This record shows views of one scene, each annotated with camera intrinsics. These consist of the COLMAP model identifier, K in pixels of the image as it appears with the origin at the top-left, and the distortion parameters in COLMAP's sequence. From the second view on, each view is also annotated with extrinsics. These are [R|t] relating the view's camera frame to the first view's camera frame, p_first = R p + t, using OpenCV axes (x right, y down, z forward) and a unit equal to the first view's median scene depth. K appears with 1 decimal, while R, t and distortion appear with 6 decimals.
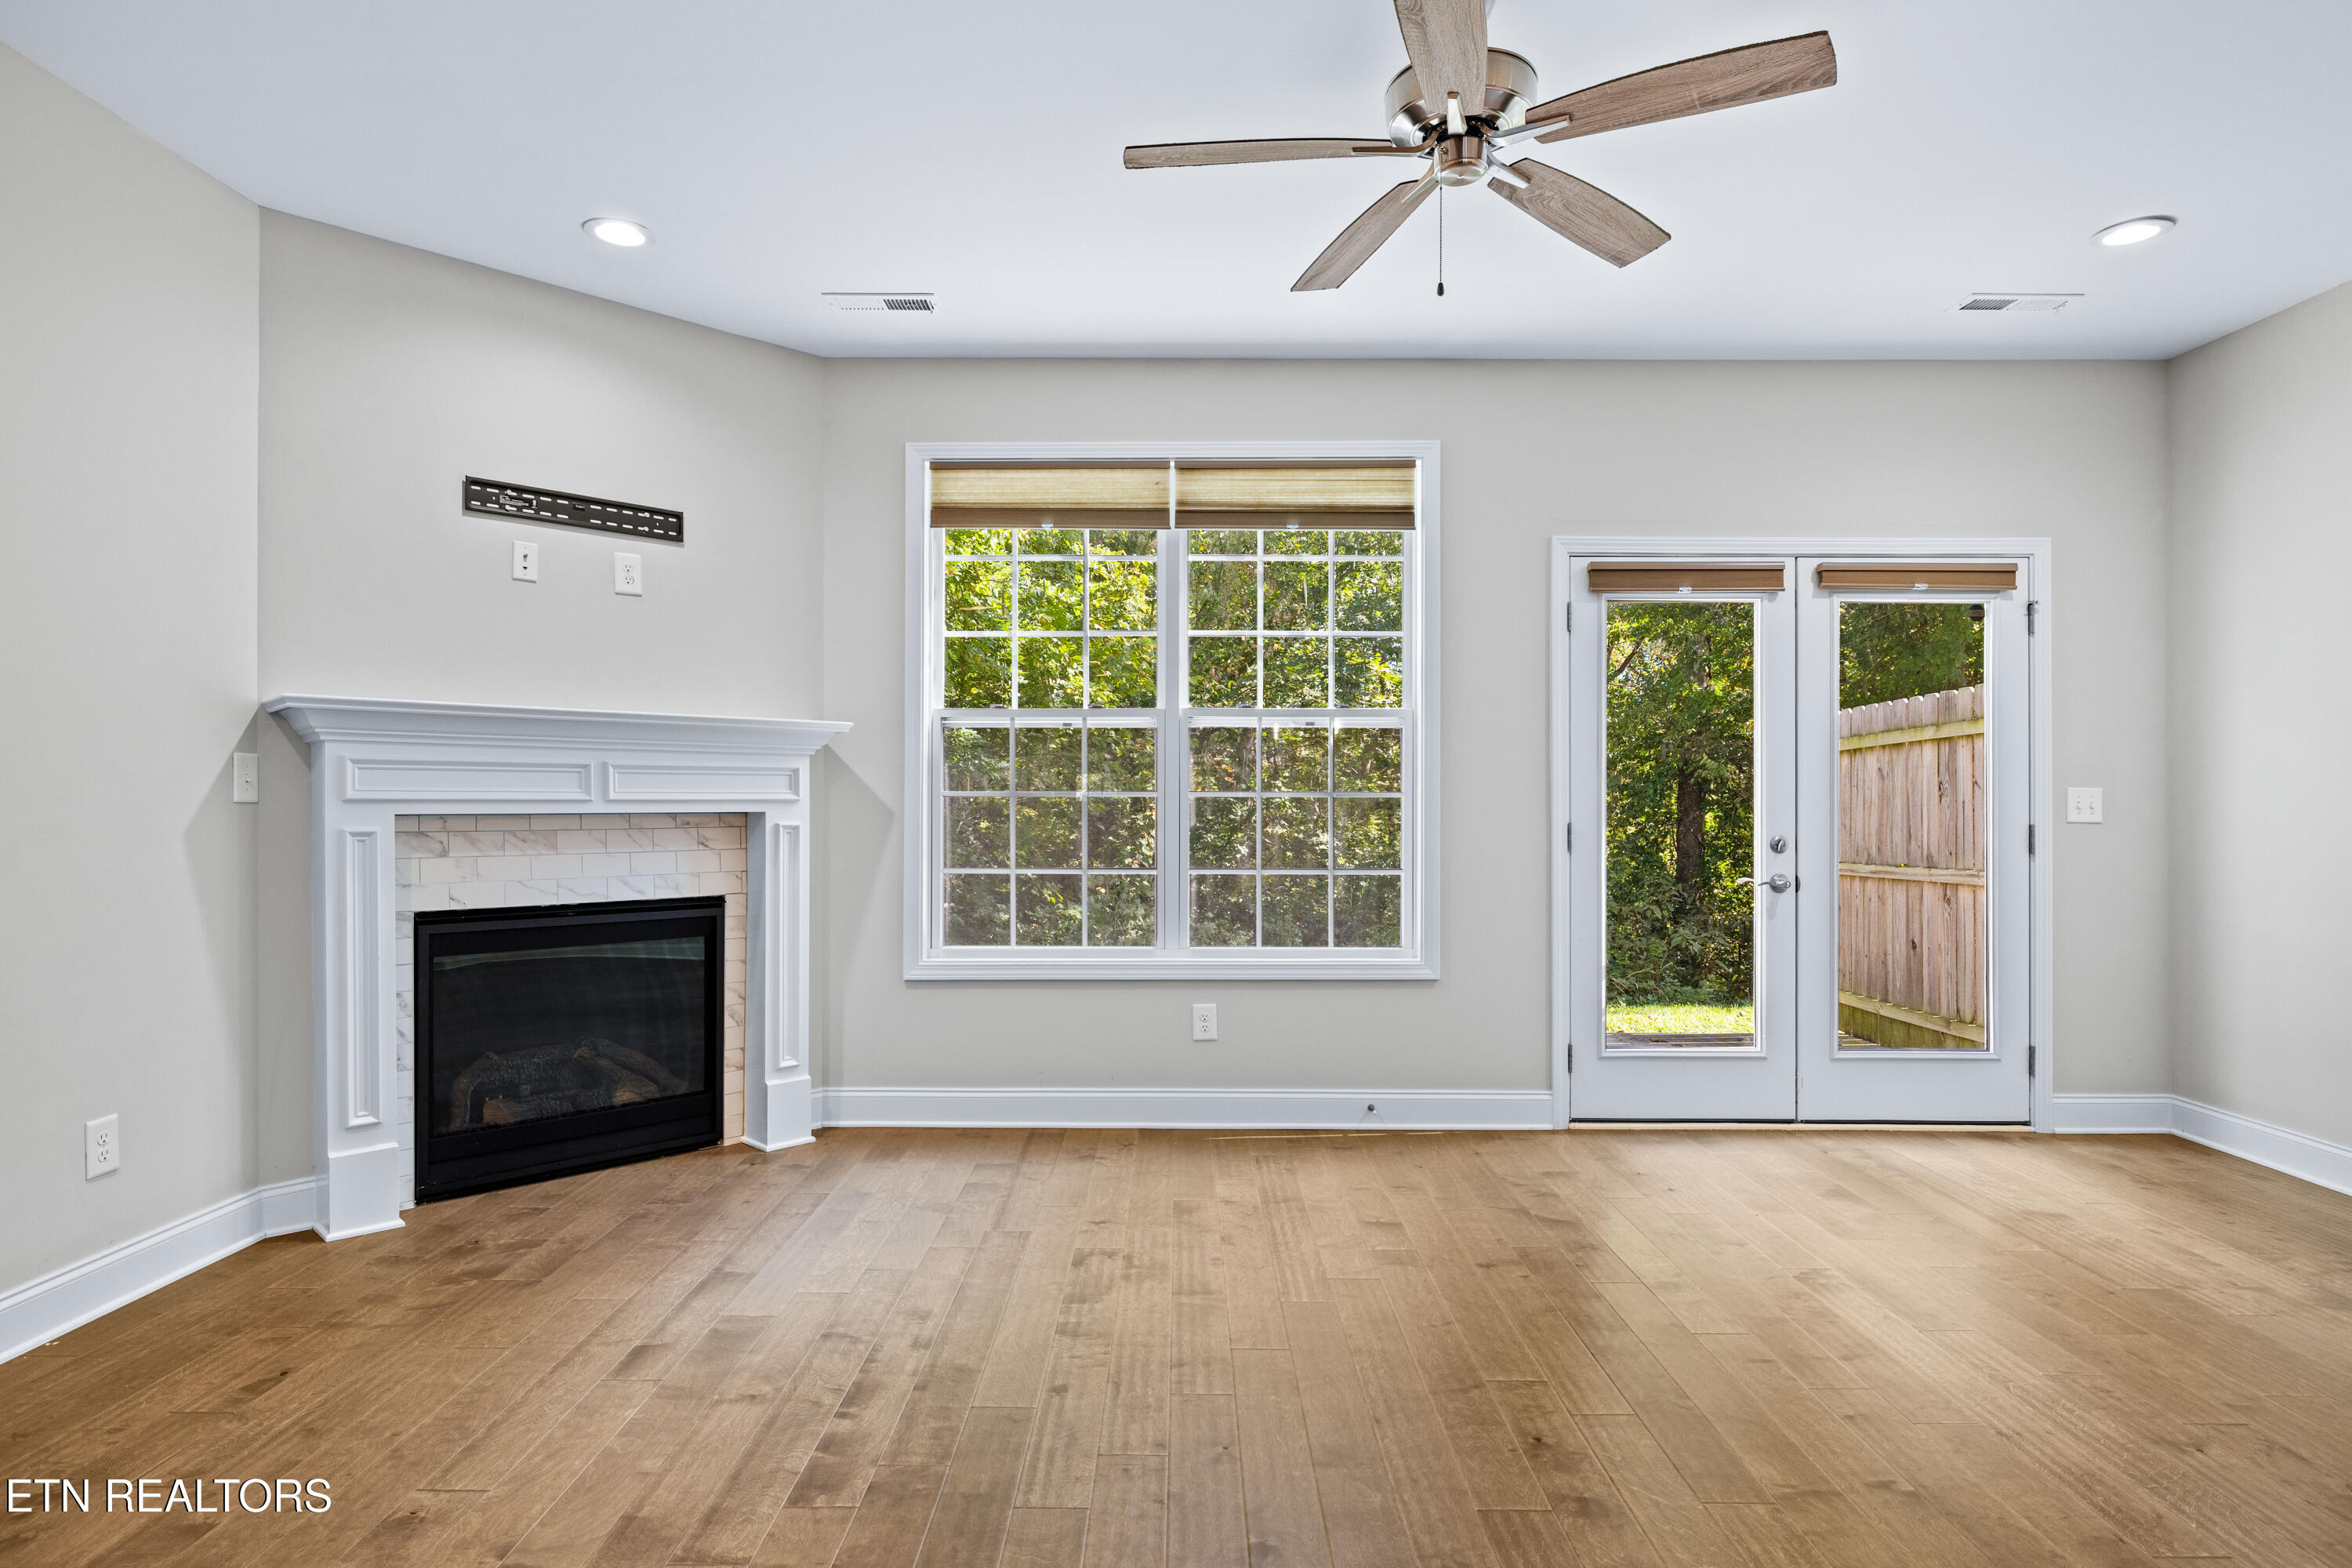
lens RADIAL K [[1288.0, 0, 1176.0], [0, 1288.0, 784.0], [0, 0, 1]] dist [-0.003587, -0.001321]
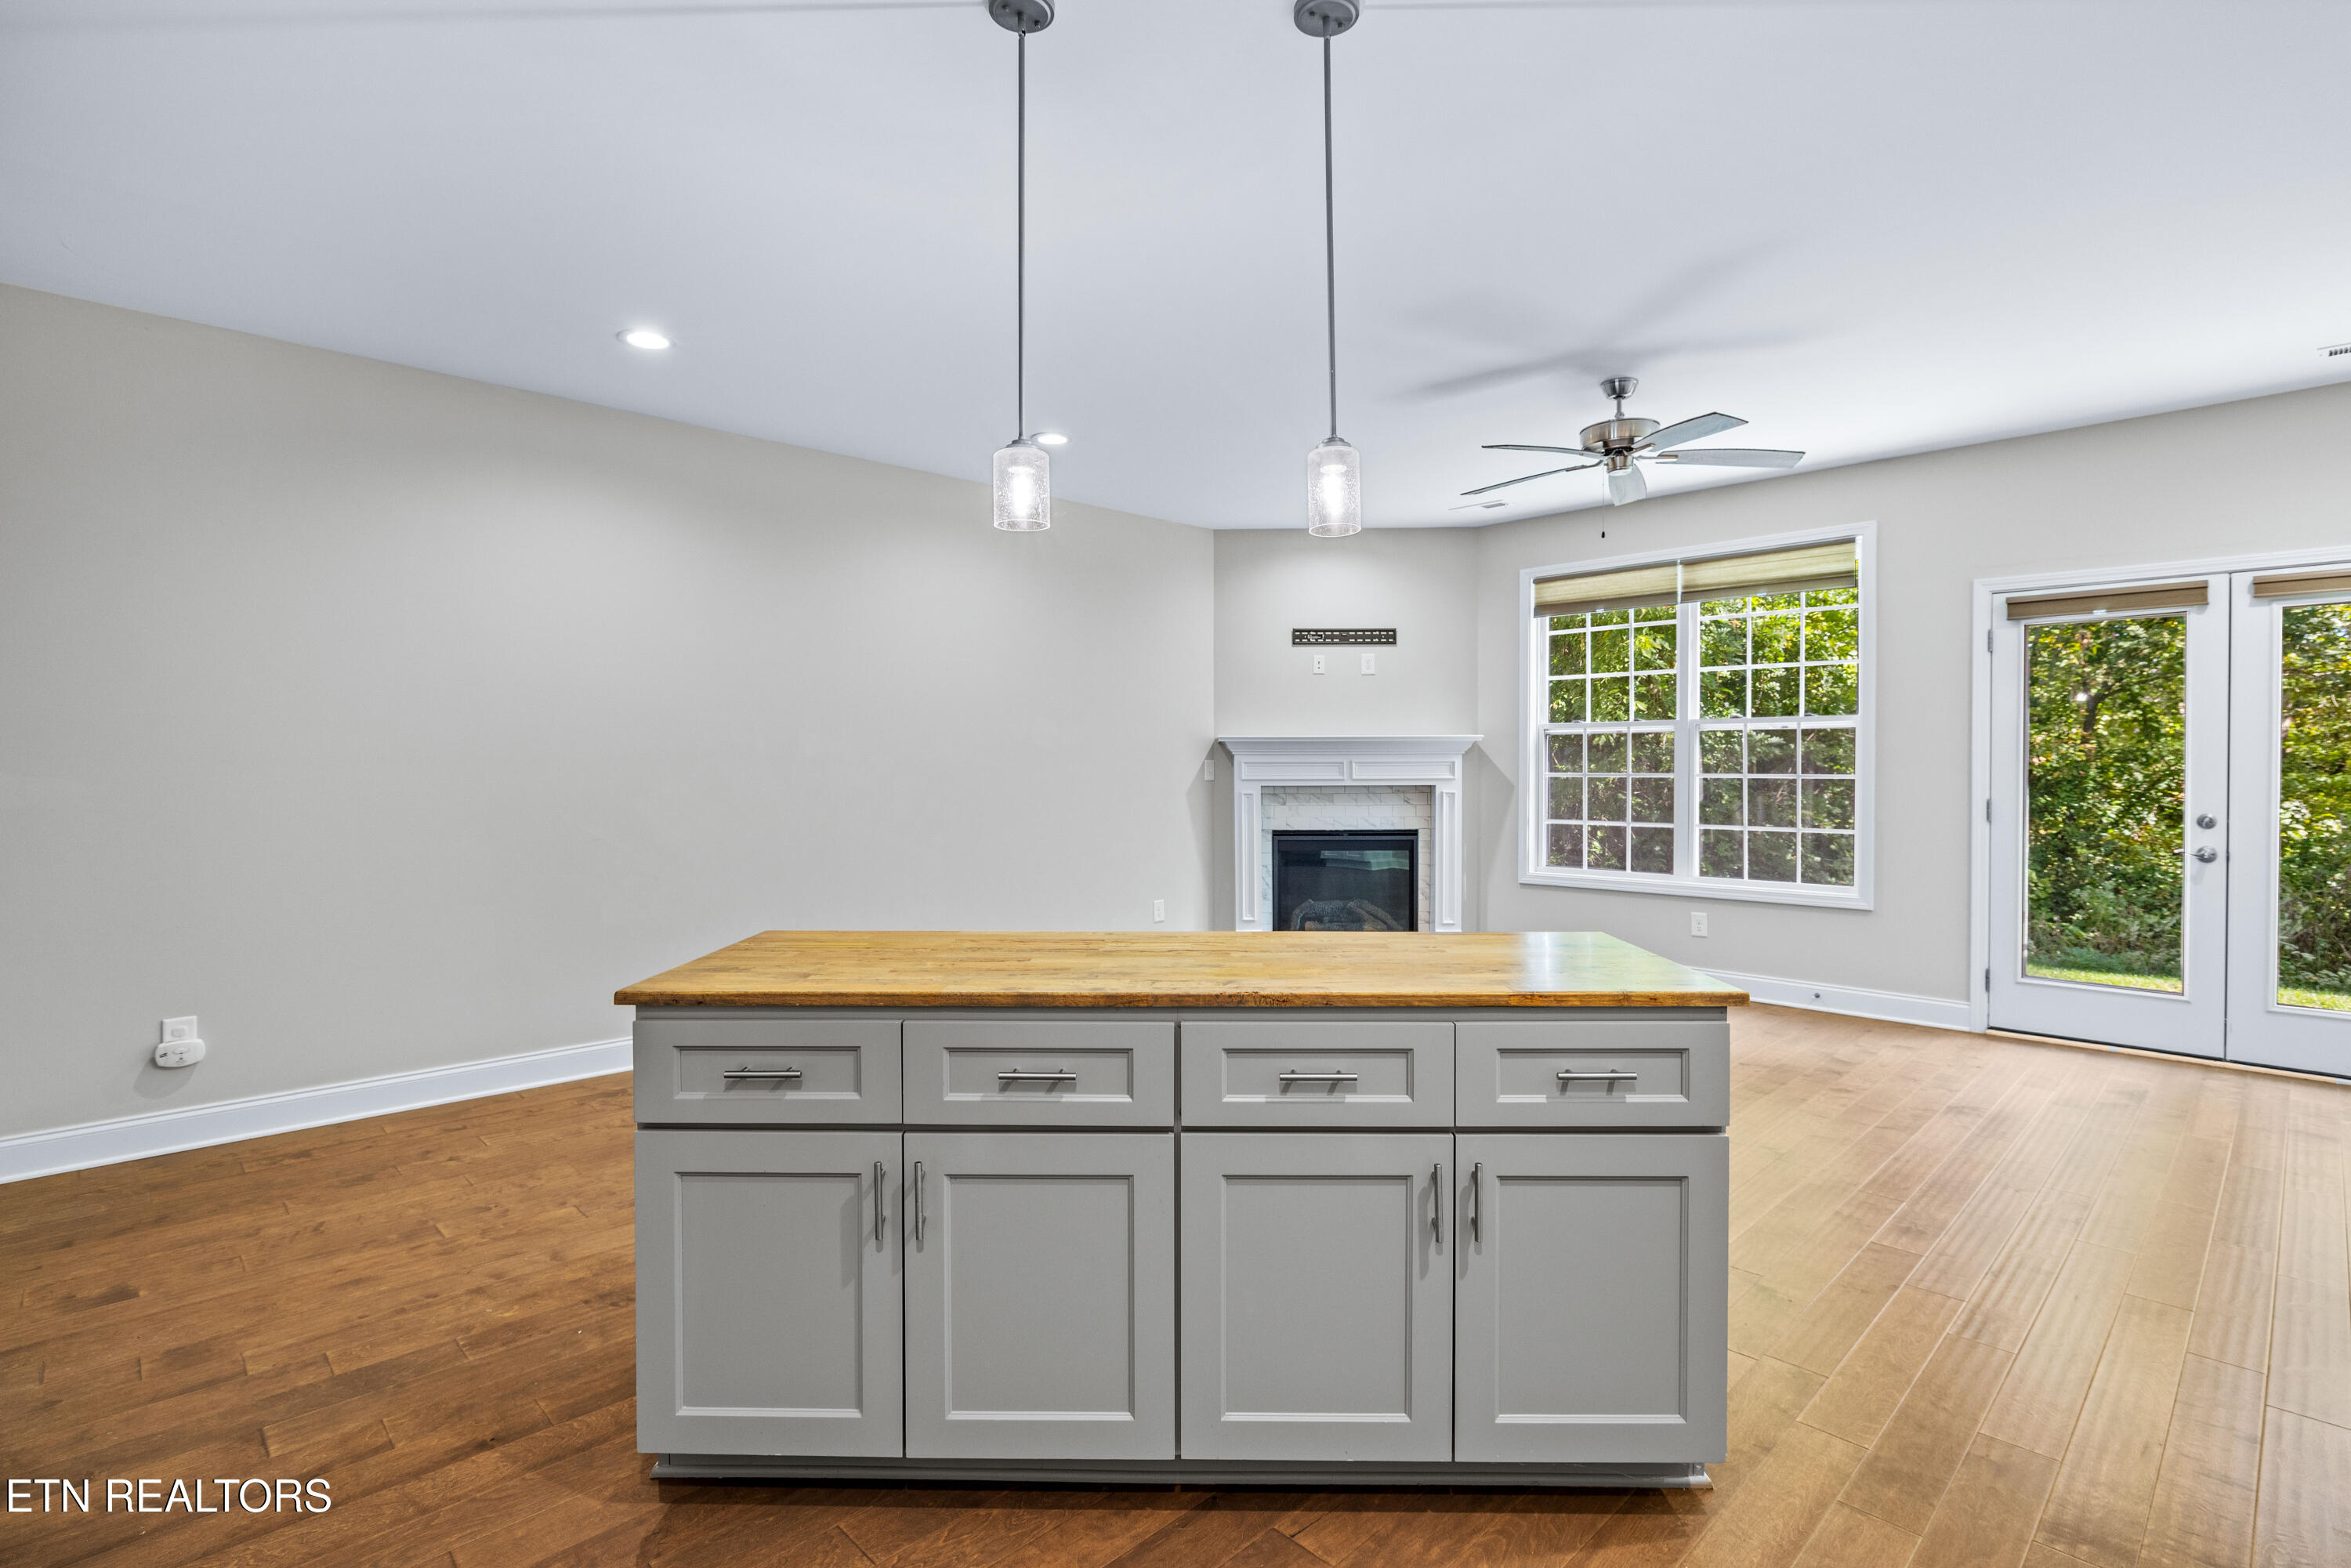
lens RADIAL K [[1123.3, 0, 1175.5], [0, 1123.3, 784.0], [0, 0, 1]] dist [-0.000363, -0.000003]
pose [[0.699927, 0.009445, -0.714152, 0.624717], [0.012848, 0.999584, 0.025812, -0.029623], [0.714099, -0.027242, 0.699515, -0.438421]]
